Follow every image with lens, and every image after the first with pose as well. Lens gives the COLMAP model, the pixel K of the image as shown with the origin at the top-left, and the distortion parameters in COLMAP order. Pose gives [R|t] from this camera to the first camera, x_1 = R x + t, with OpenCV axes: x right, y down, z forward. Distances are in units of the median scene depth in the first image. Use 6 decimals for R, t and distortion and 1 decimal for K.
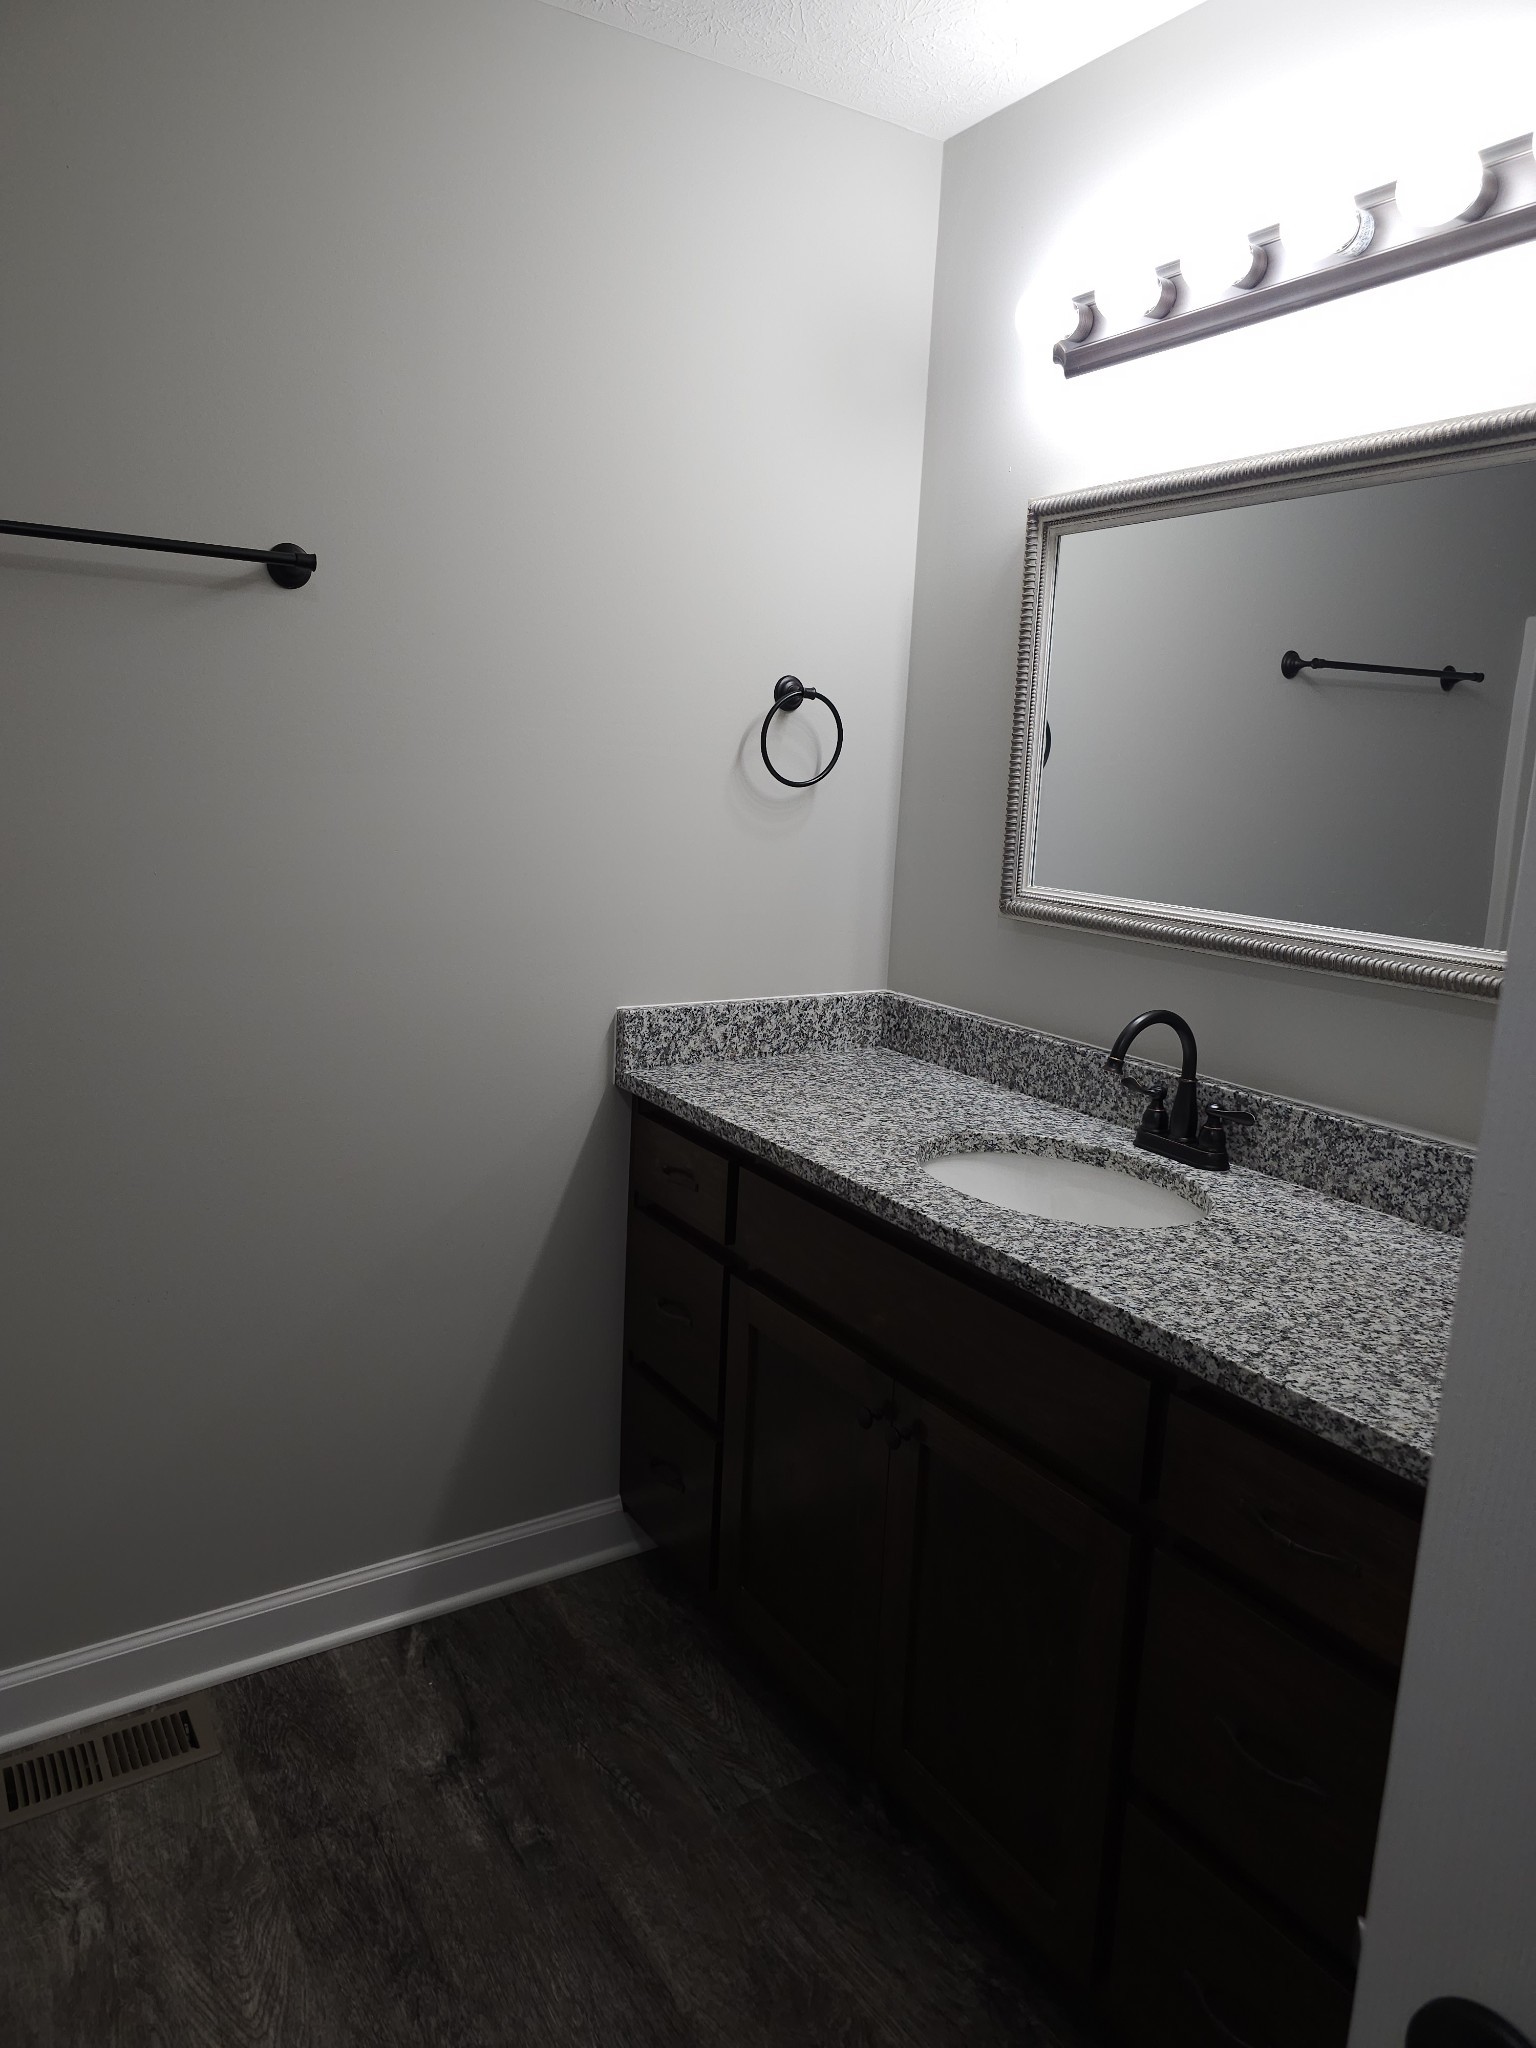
lens RADIAL K [[1362.1, 0, 758.0], [0, 1362.1, 1015.5], [0, 0, 1]] dist [0.060224, -0.051070]
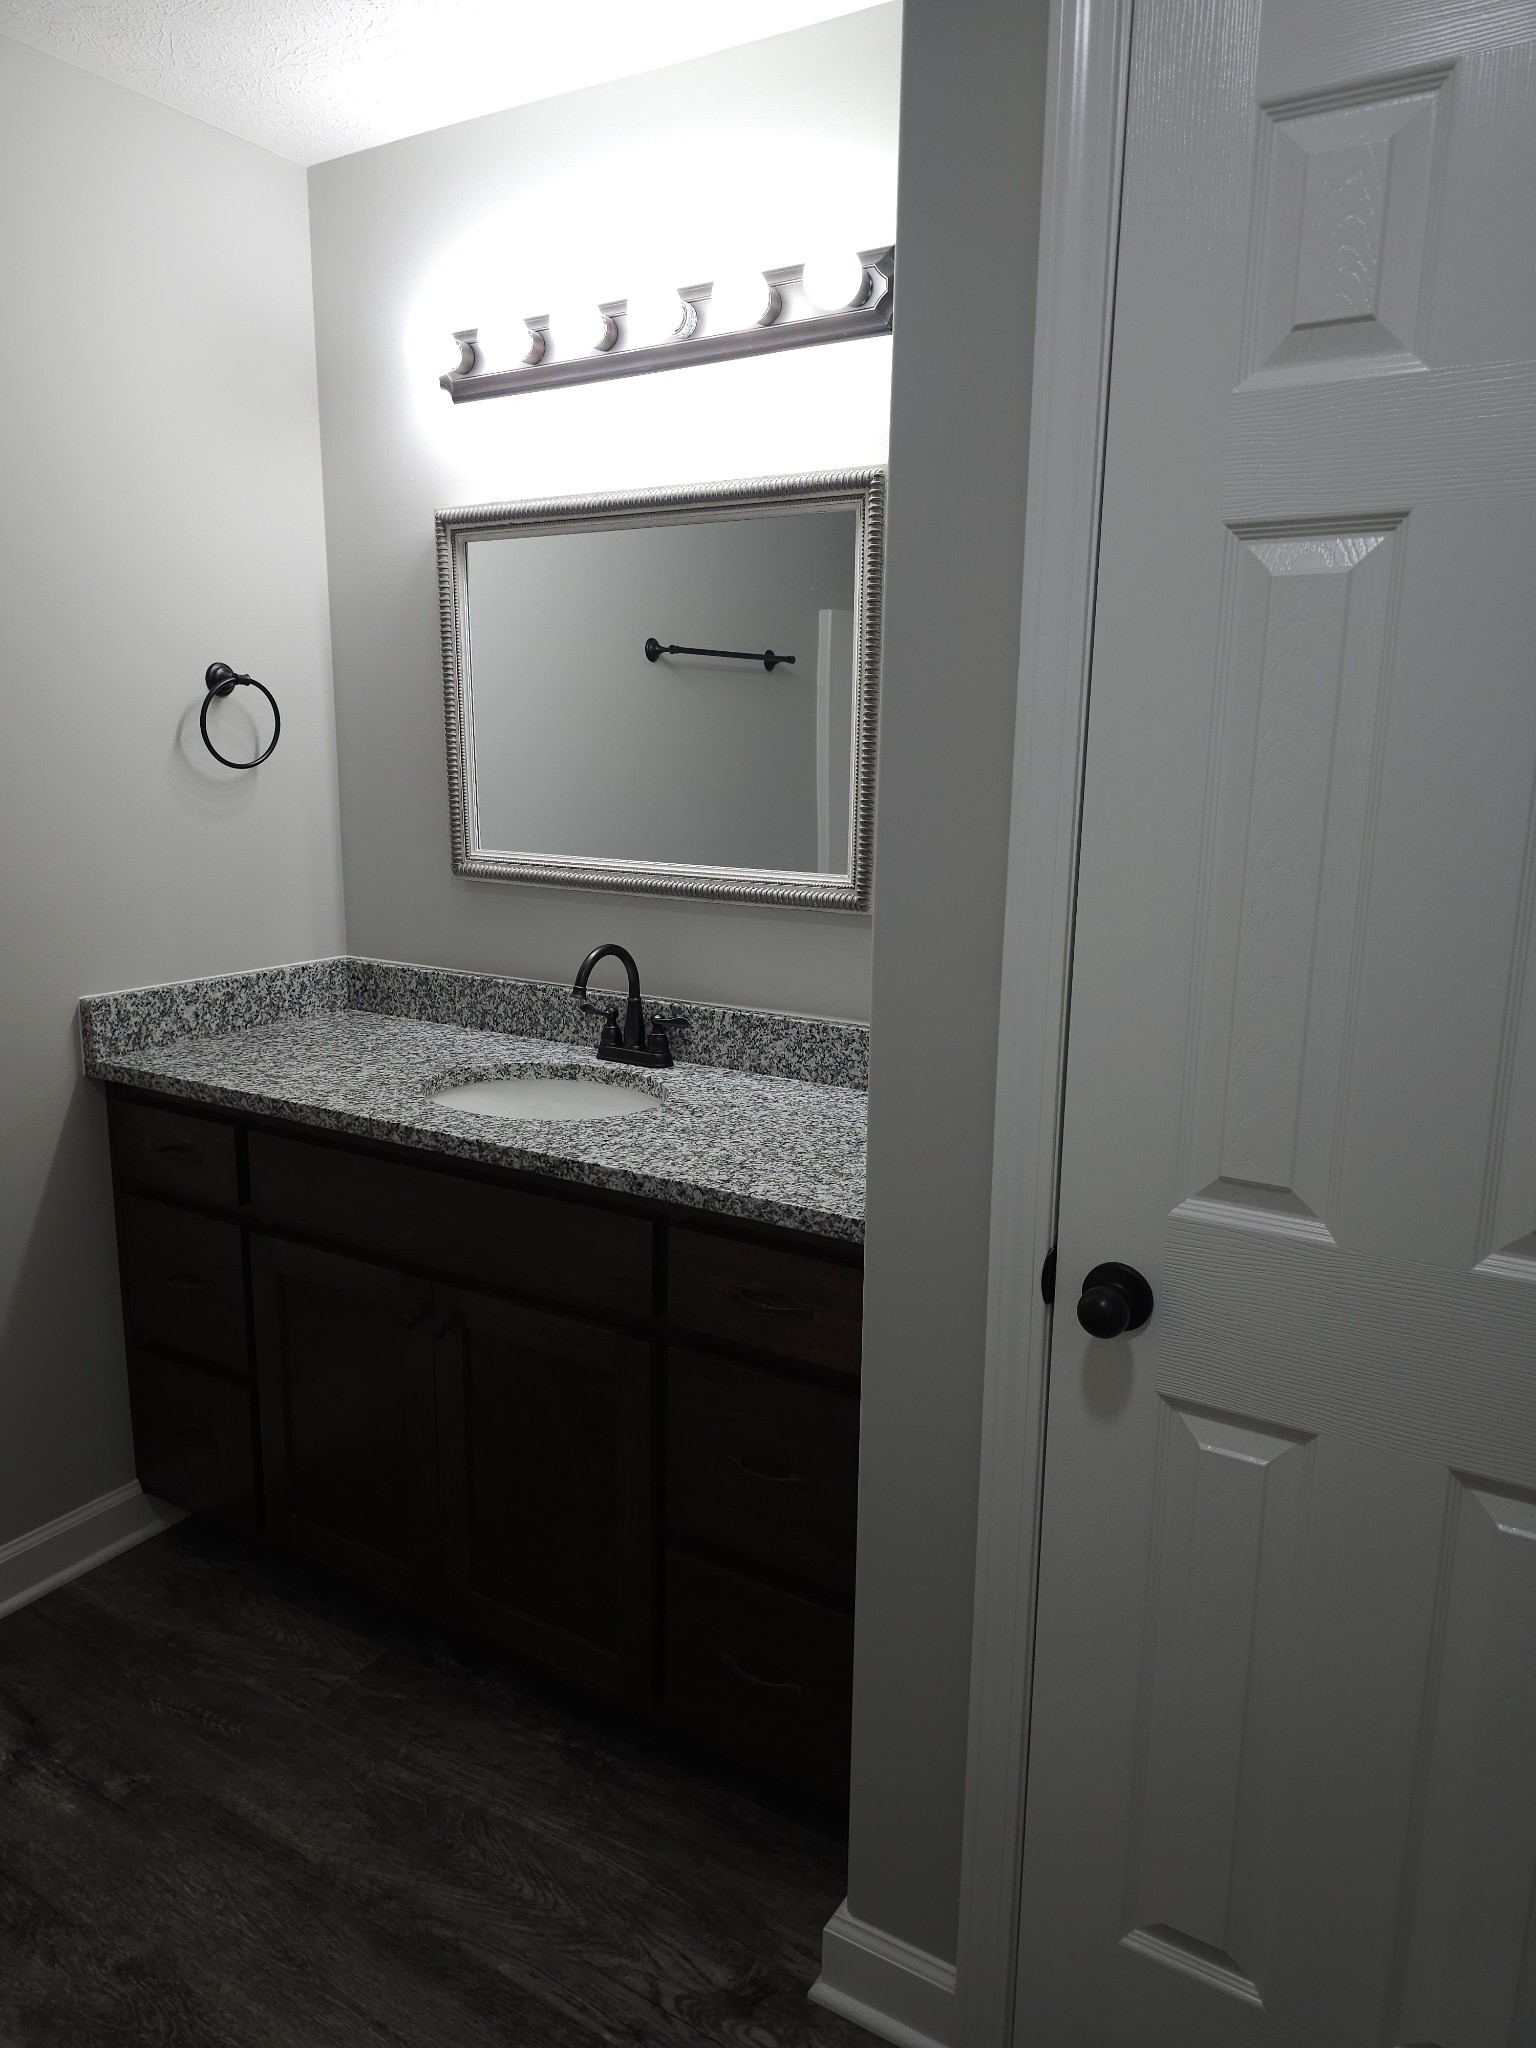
lens RADIAL K [[1417.6, 0, 768.0], [0, 1417.6, 1024.0], [0, 0, 1]] dist [0.090440, -0.058803]
pose [[0.890386, -0.121262, 0.438757, -0.135527], [0.109848, 0.992618, 0.051417, 0.016019], [-0.441753, 0.002415, 0.897133, -0.191074]]
